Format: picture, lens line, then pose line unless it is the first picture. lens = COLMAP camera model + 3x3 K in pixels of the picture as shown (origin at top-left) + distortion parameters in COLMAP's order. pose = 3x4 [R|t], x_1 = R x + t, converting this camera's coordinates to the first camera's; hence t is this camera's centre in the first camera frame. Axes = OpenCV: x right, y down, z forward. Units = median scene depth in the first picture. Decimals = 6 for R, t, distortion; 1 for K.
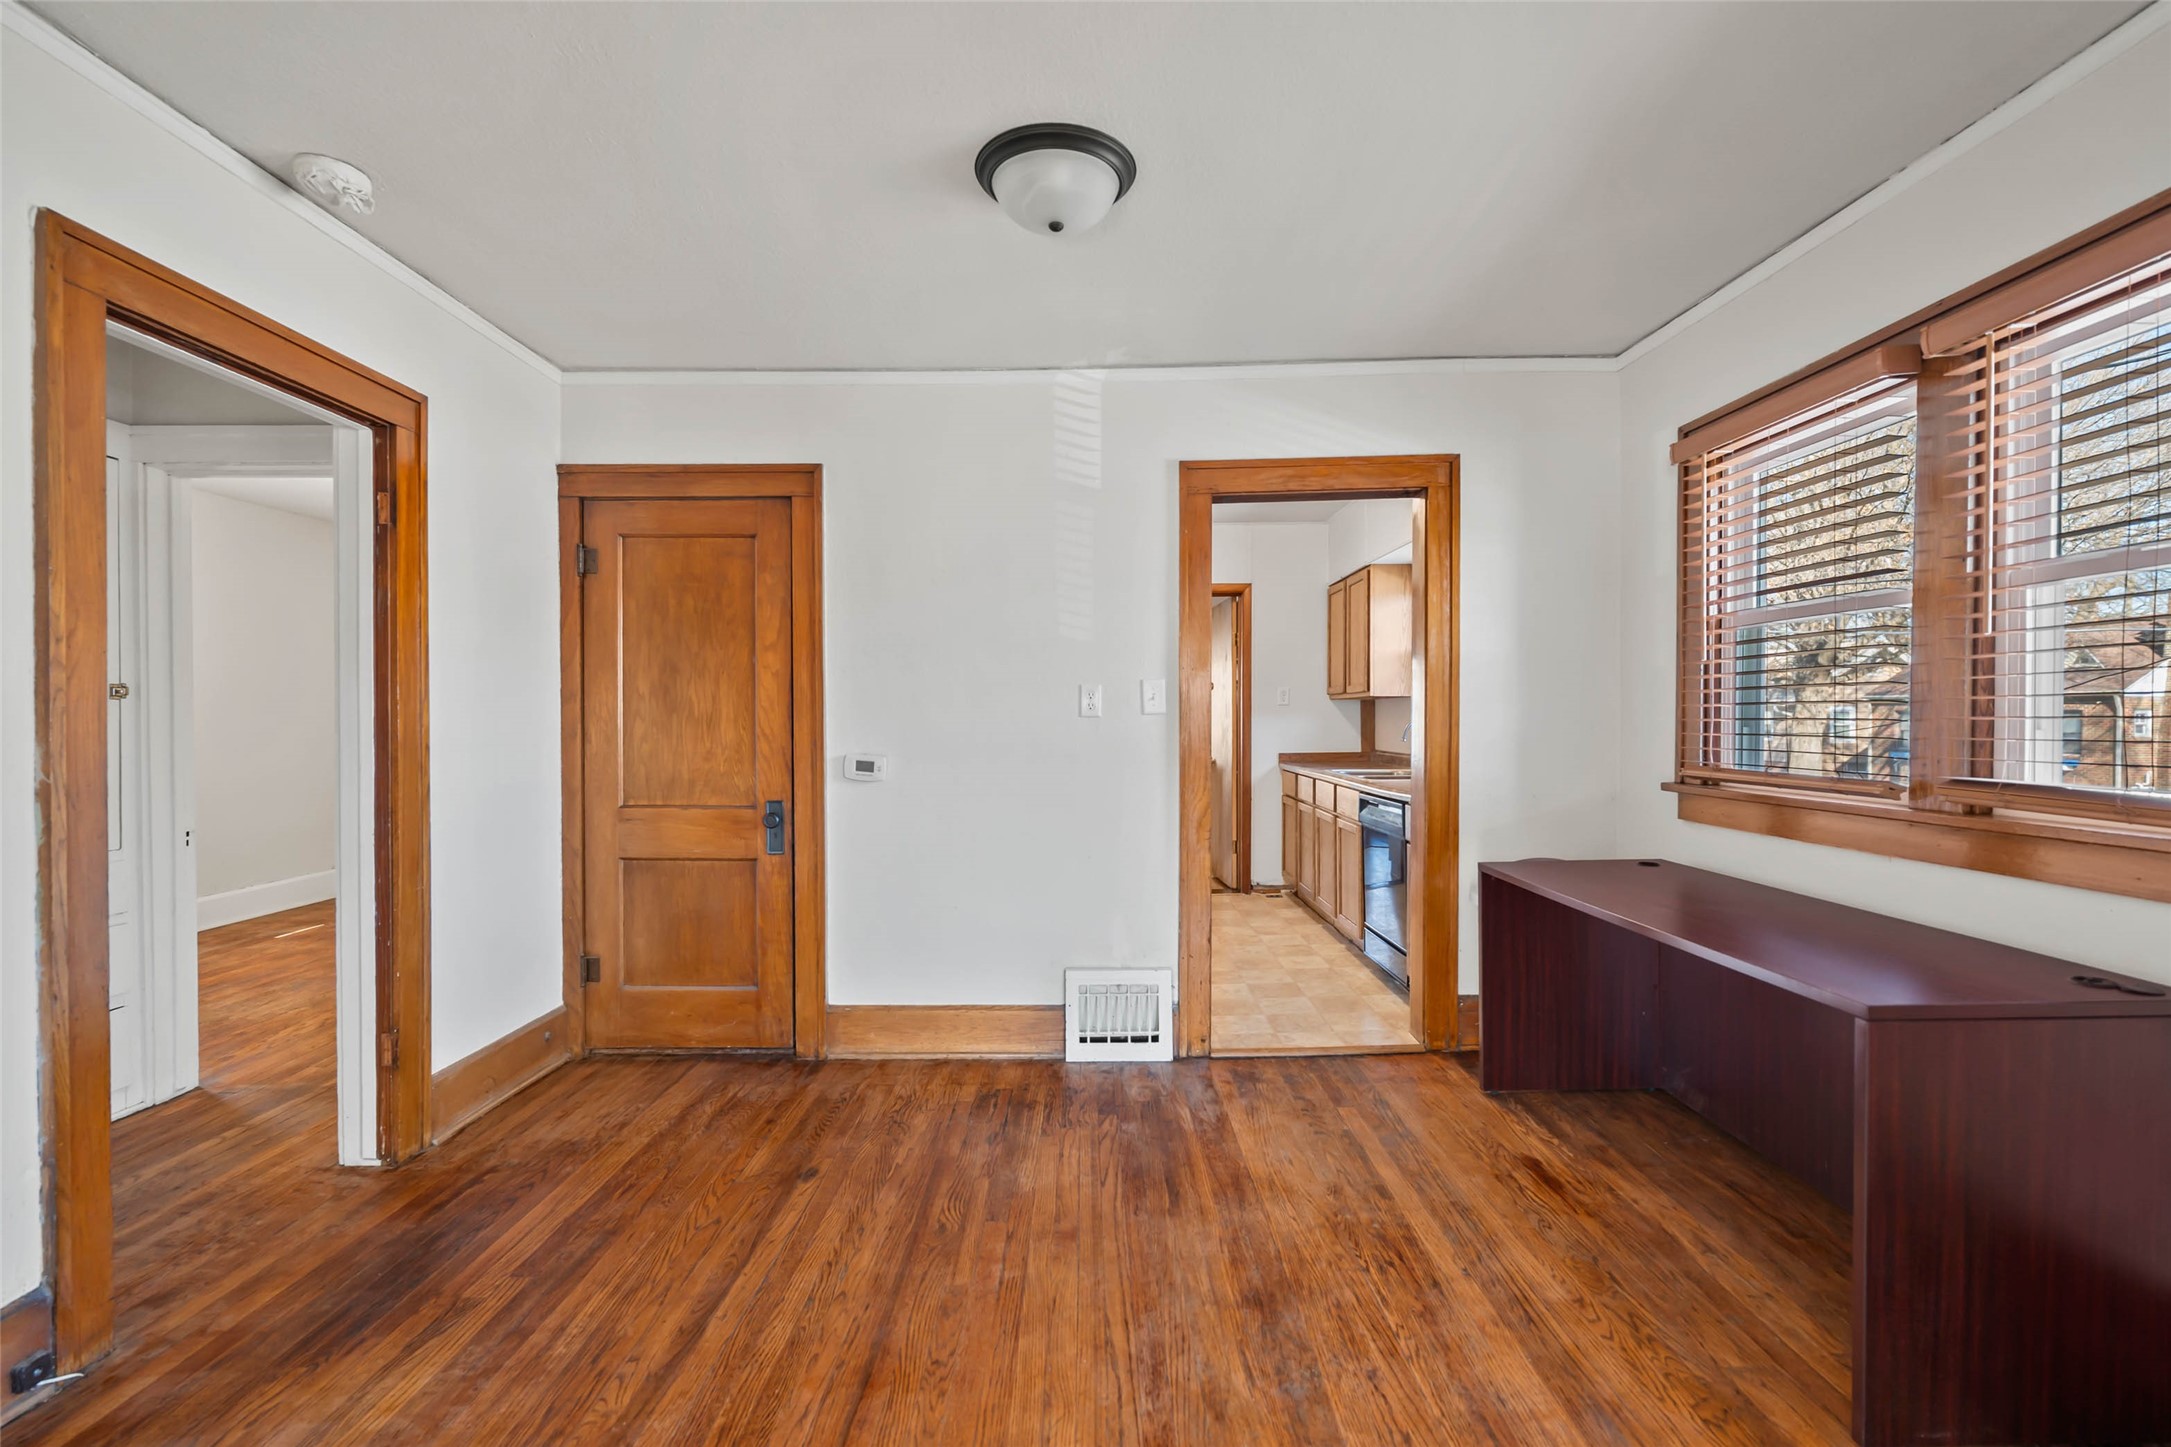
lens RADIAL K [[956.8, 0, 1094.0], [0, 956.8, 723.2], [0, 0, 1]] dist [-0.009804, 0.002624]
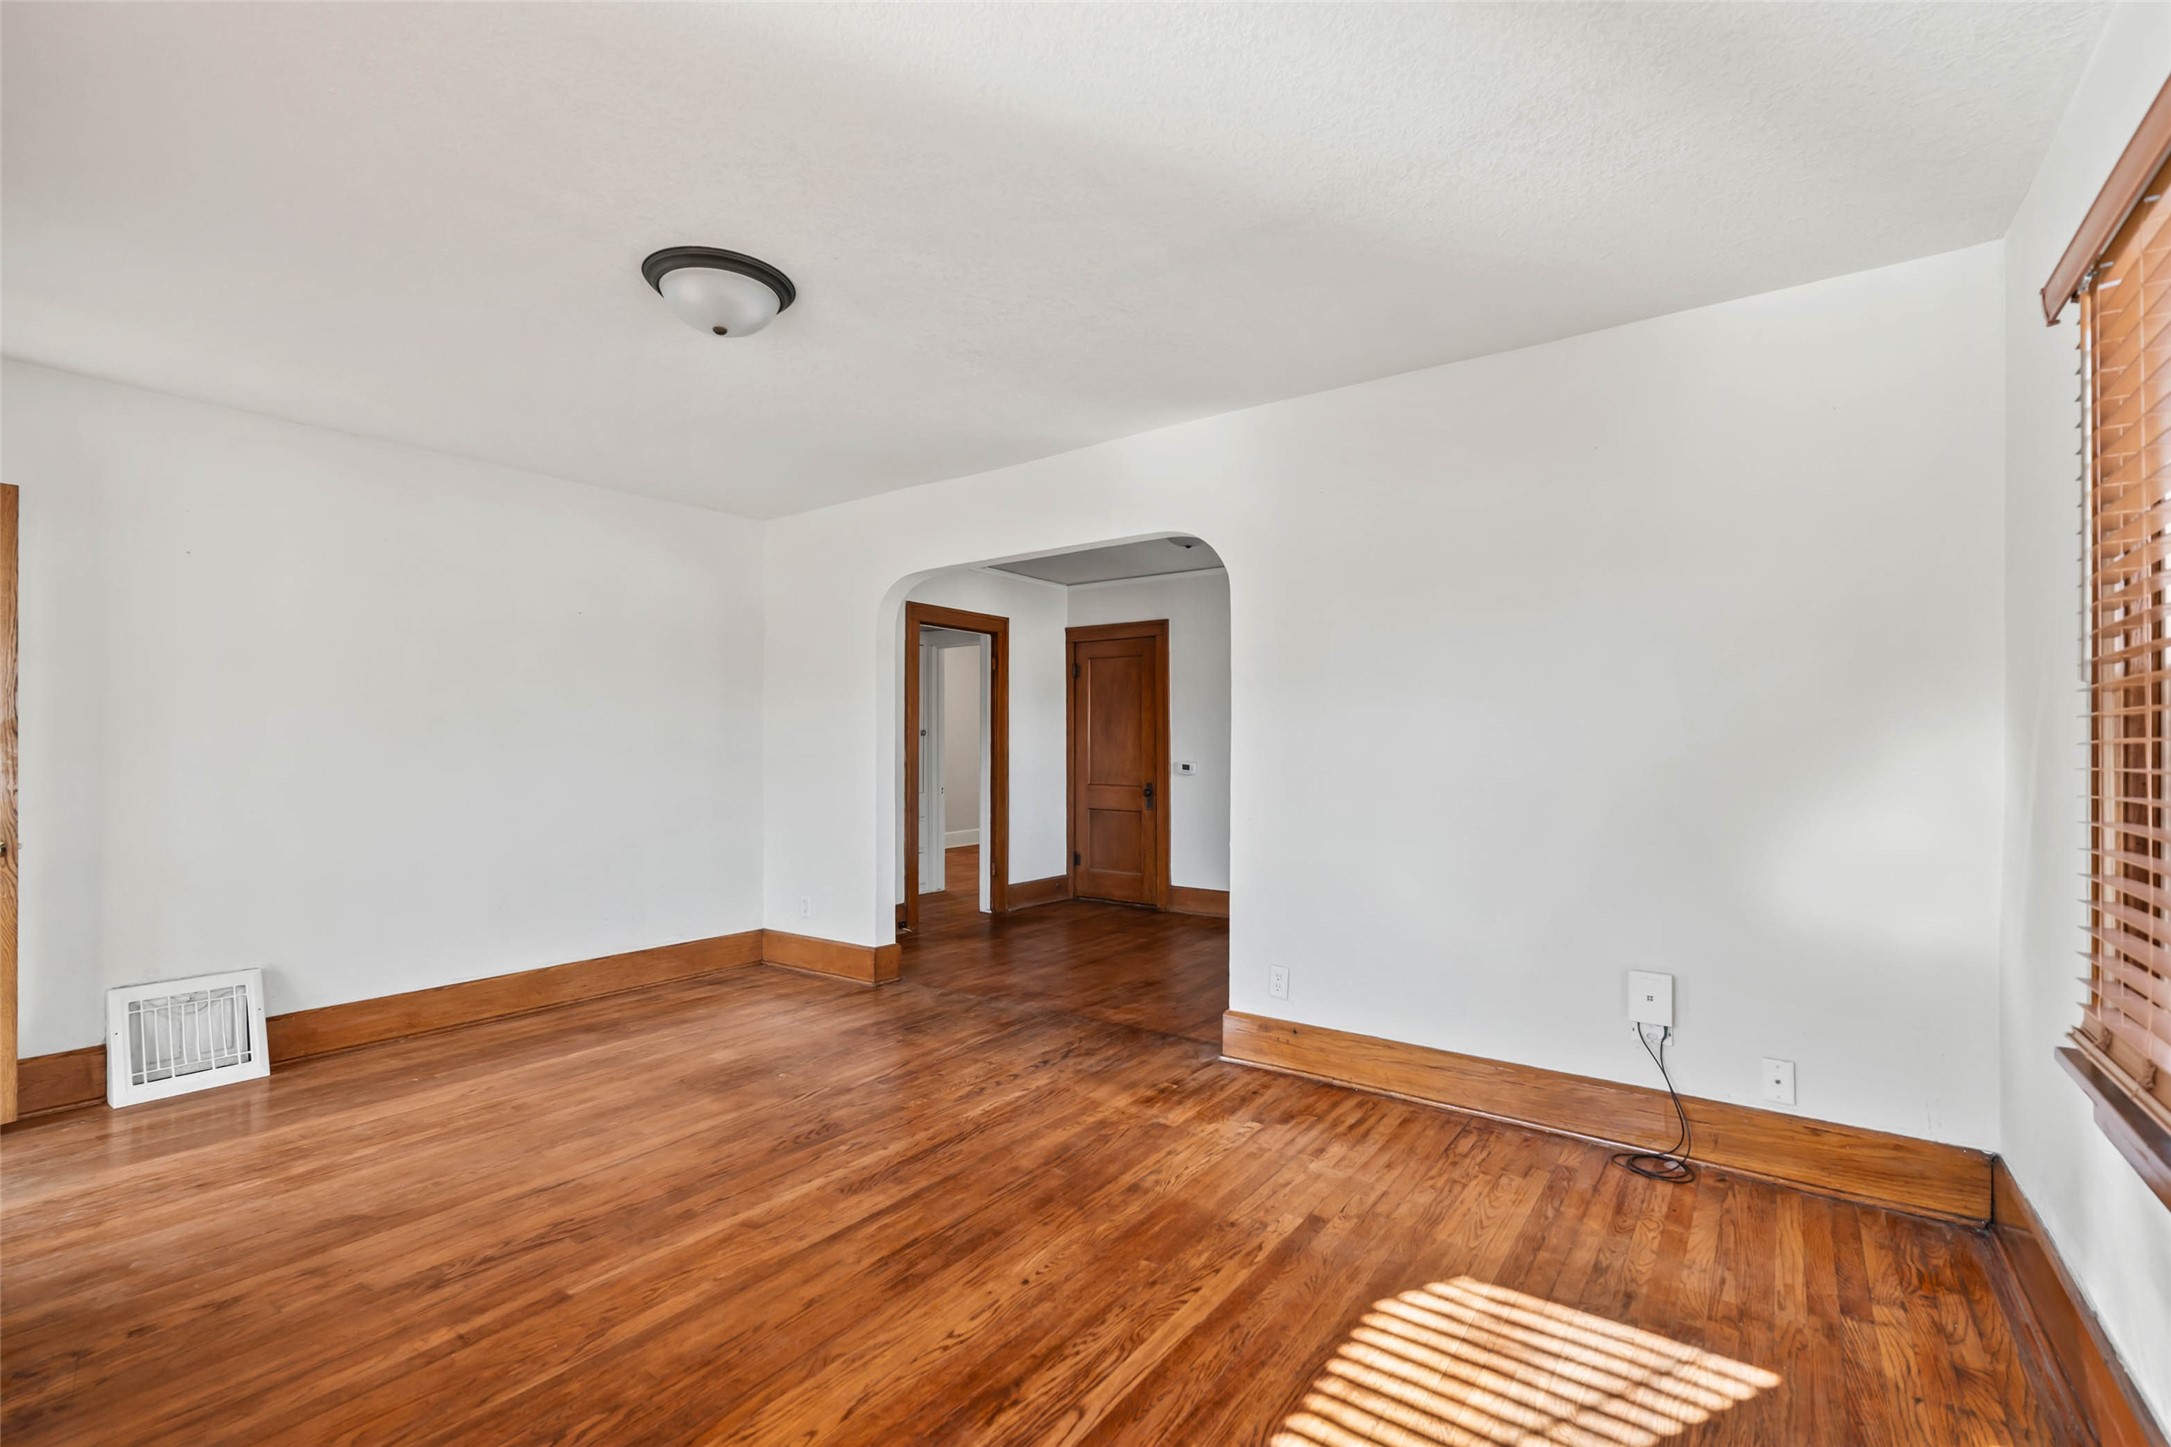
lens RADIAL K [[956.8, 0, 1090.7], [0, 956.8, 731.1], [0, 0, 1]] dist [-0.009804, 0.002624]
pose [[0.808583, -0.005473, -0.588357, 0.831563], [-0.005699, 0.999837, -0.017133, 0.004750], [0.588355, 0.017206, 0.808420, -0.795037]]
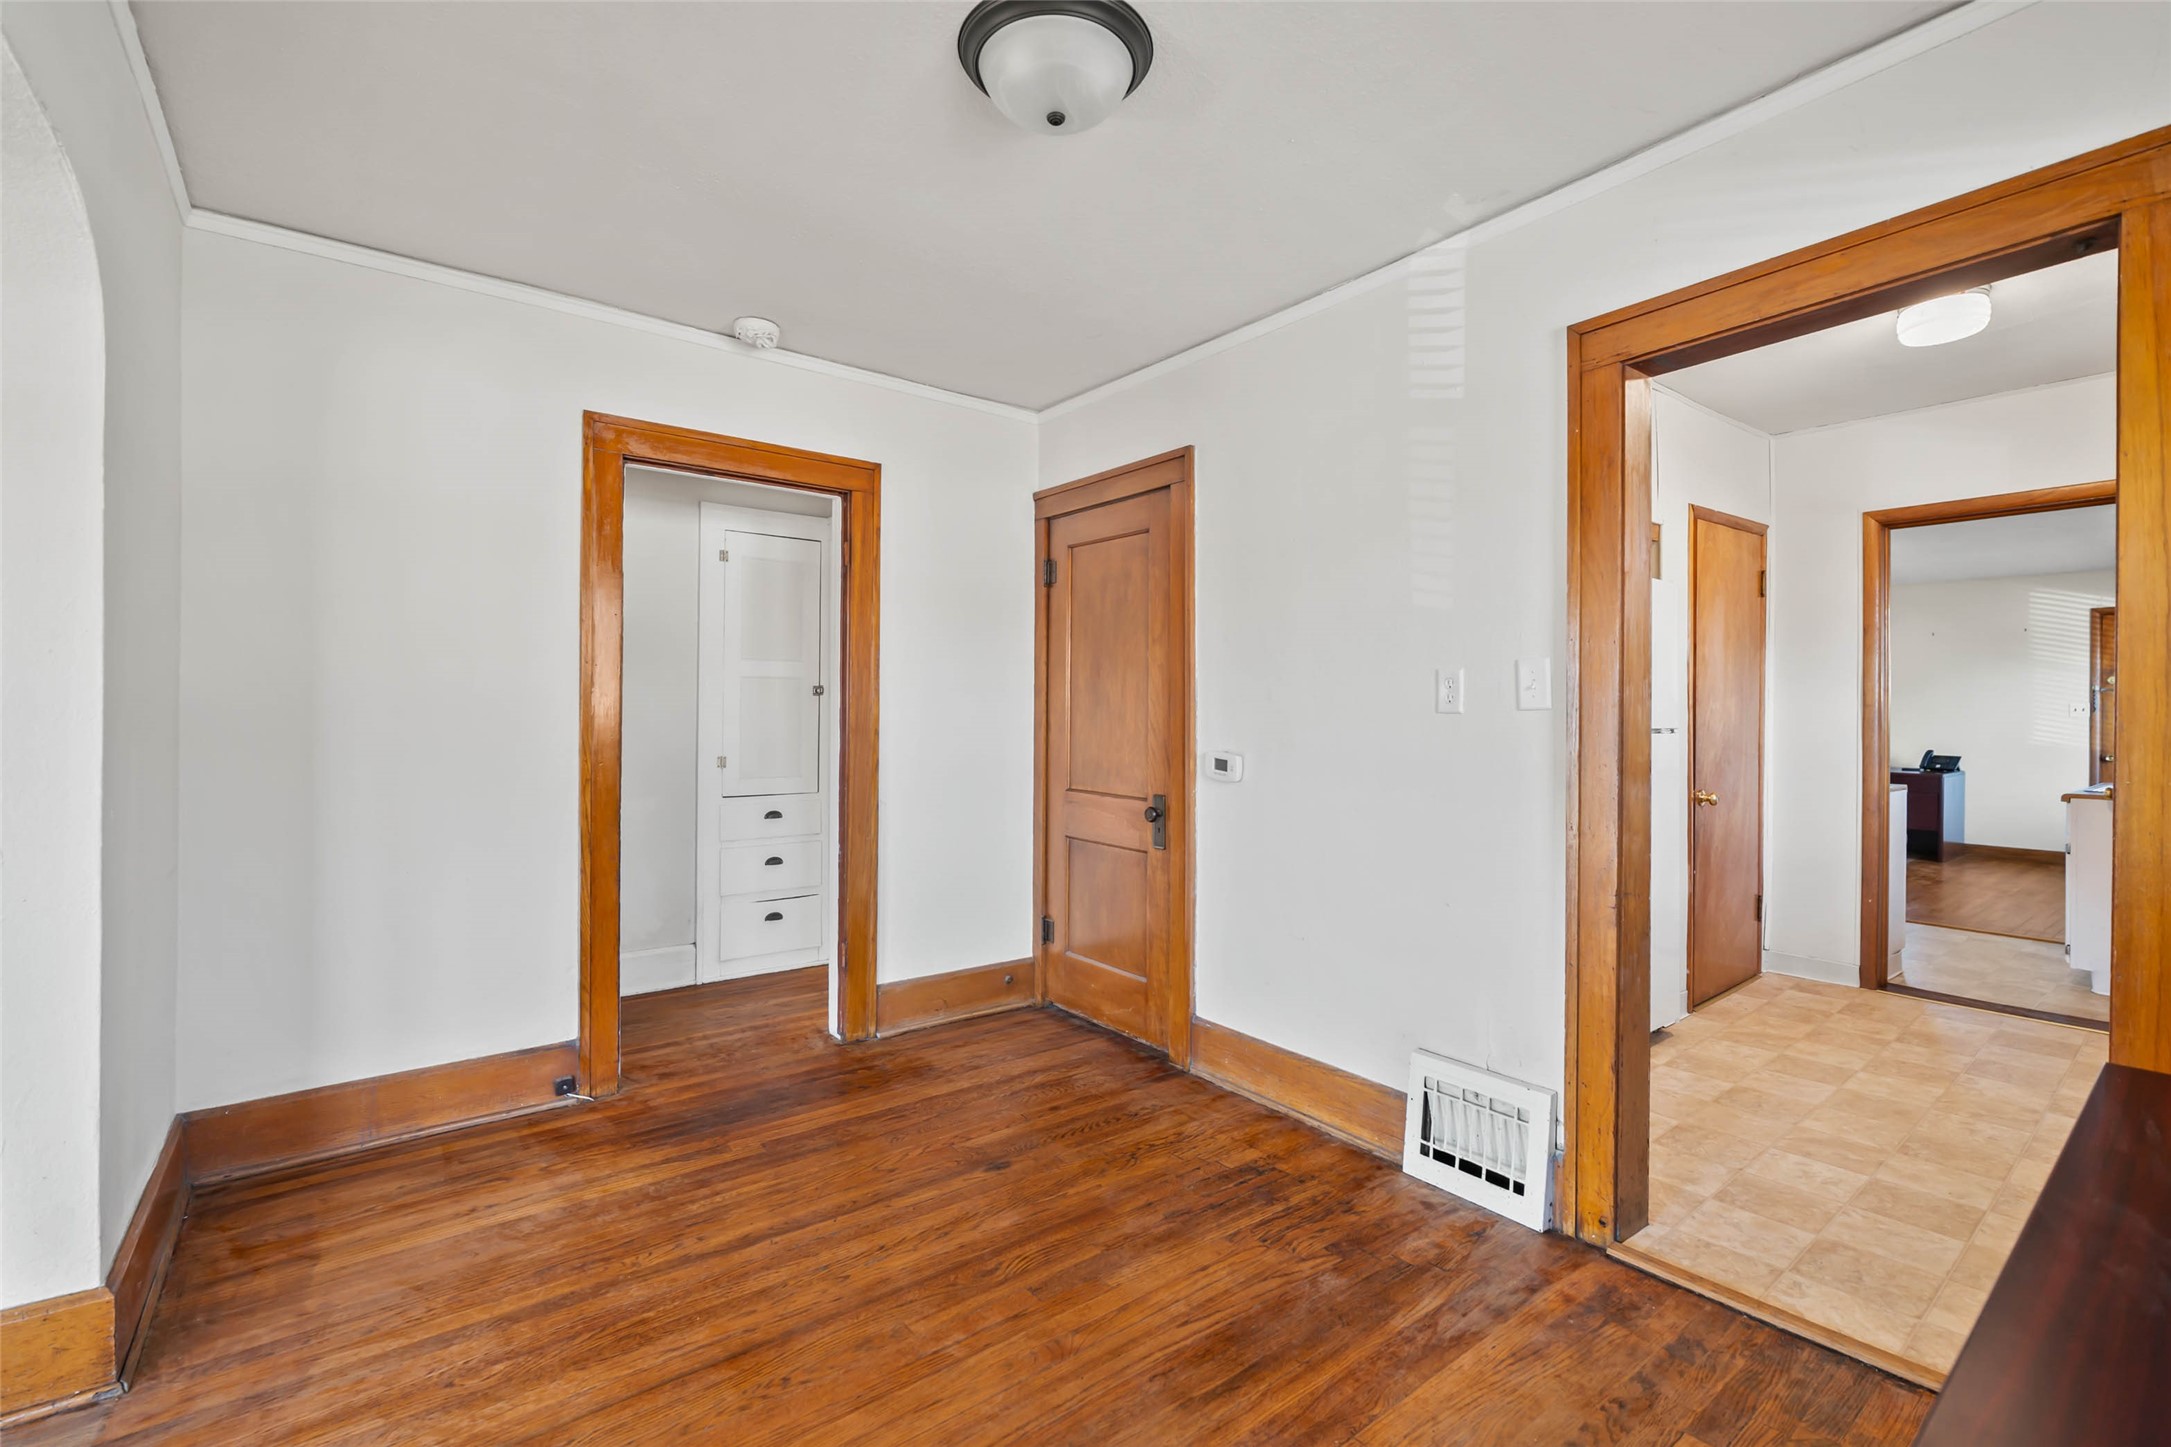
lens RADIAL K [[956.8, 0, 1087.9], [0, 956.8, 708.0], [0, 0, 1]] dist [-0.009804, 0.002624]
pose [[0.610270, 0.005119, -0.792177, 0.432476], [-0.013128, 0.999907, -0.003653, -0.004607], [0.792085, 0.012629, 0.610280, 0.358898]]
